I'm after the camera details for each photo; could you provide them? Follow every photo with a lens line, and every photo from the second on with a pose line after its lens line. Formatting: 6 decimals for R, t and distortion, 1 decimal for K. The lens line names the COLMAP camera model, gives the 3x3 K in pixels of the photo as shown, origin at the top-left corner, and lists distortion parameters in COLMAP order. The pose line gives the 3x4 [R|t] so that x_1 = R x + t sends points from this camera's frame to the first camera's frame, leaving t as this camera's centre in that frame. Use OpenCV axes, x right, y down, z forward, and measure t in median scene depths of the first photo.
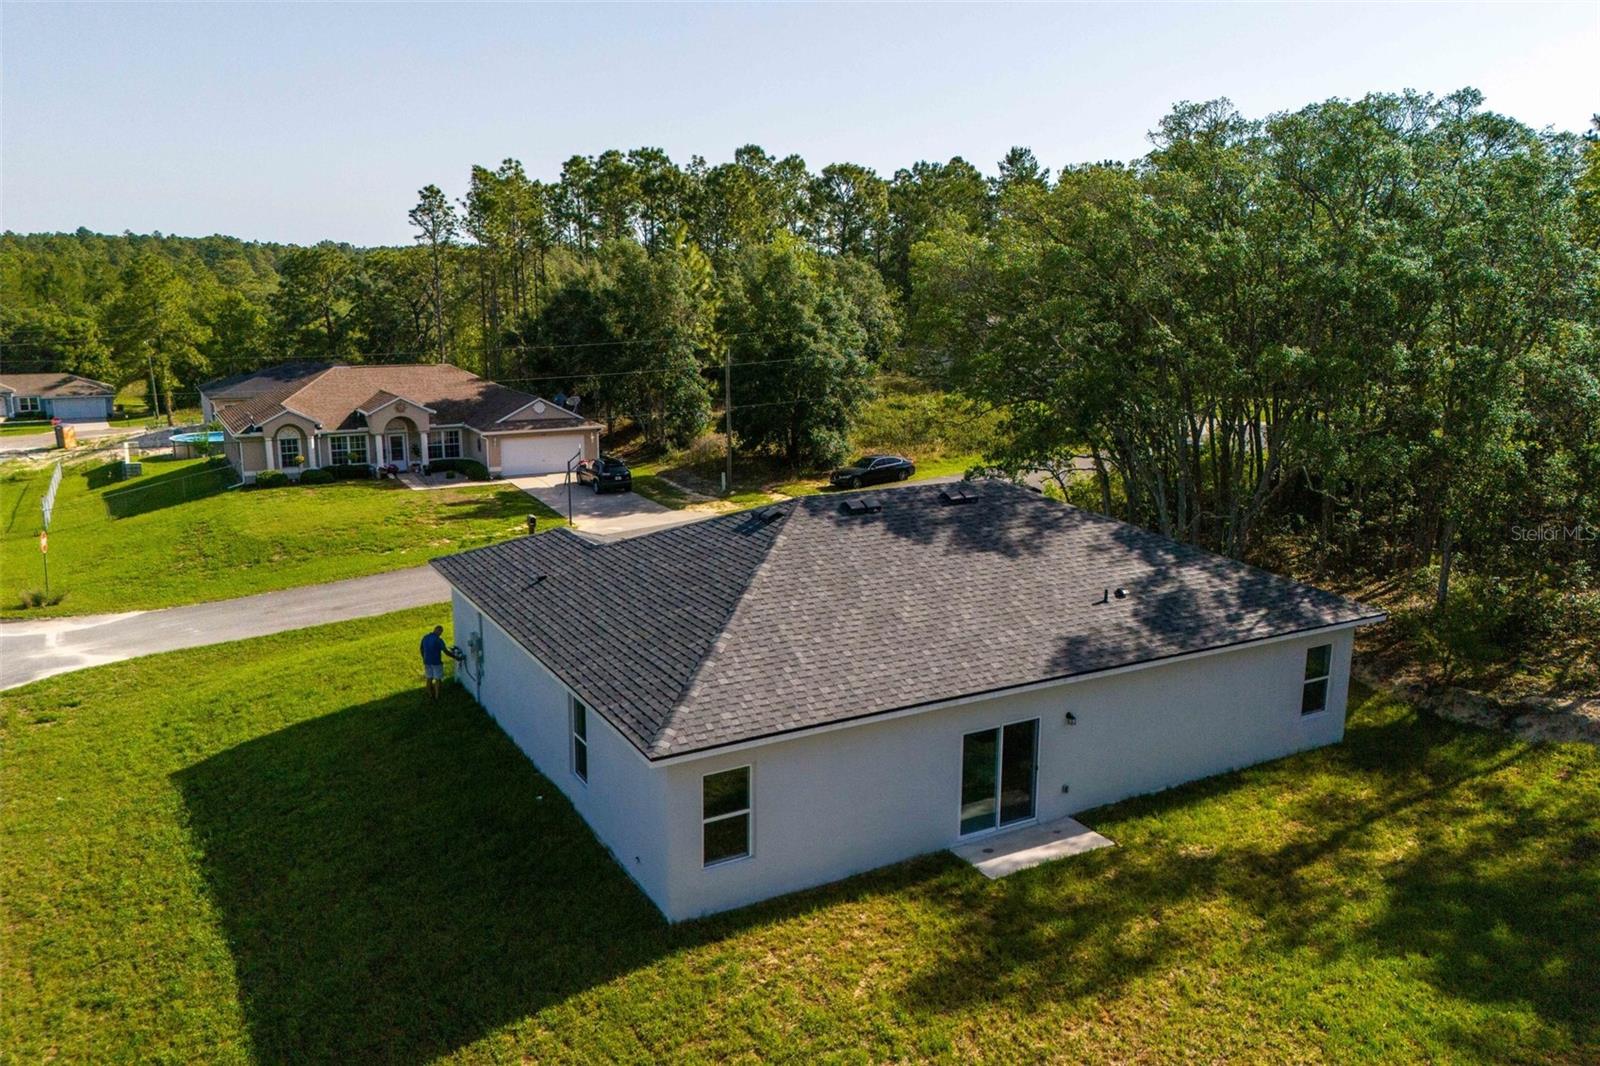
lens RADIAL K [[1177.7, 0, 800.0], [0, 1177.7, 533.0], [0, 0, 1]] dist [0.036858, -0.001953]
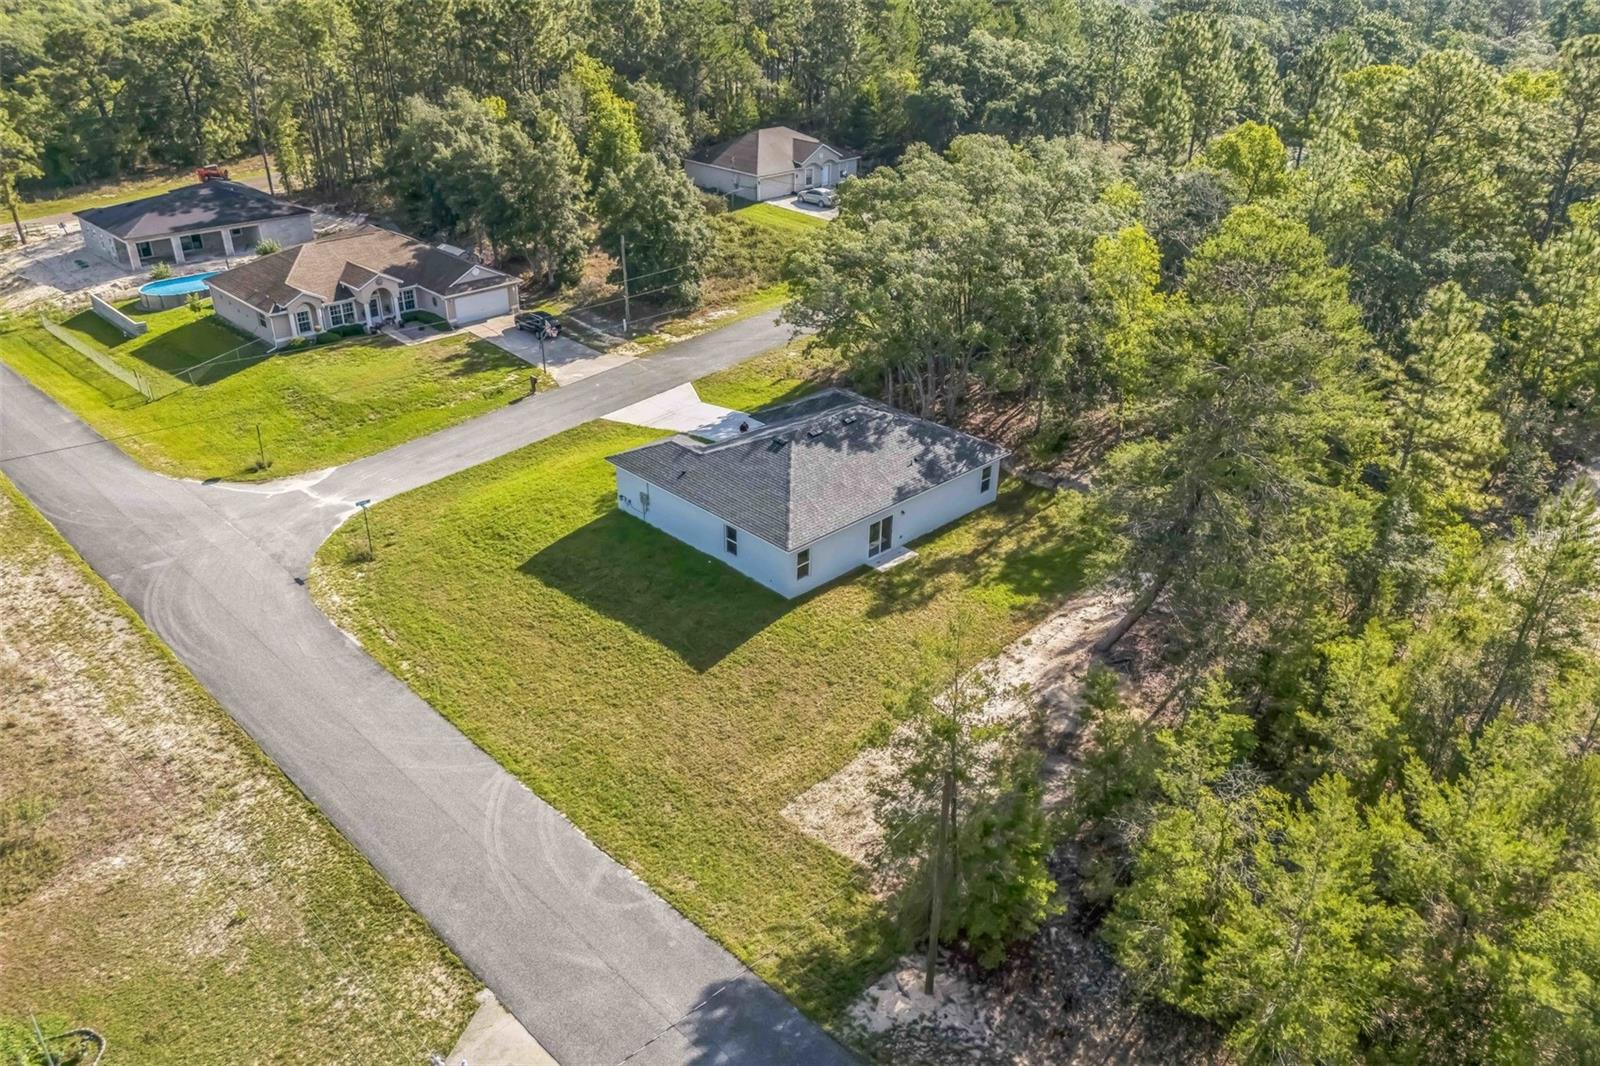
lens RADIAL K [[1190.1, 0, 800.0], [0, 1190.1, 533.0], [0, 0, 1]] dist [0.043667, -0.002717]
pose [[0.968701, -0.113585, 0.220718, -0.534771], [0.047457, 0.957510, 0.284470, -0.528224], [-0.243651, -0.265092, 0.932931, -1.344414]]
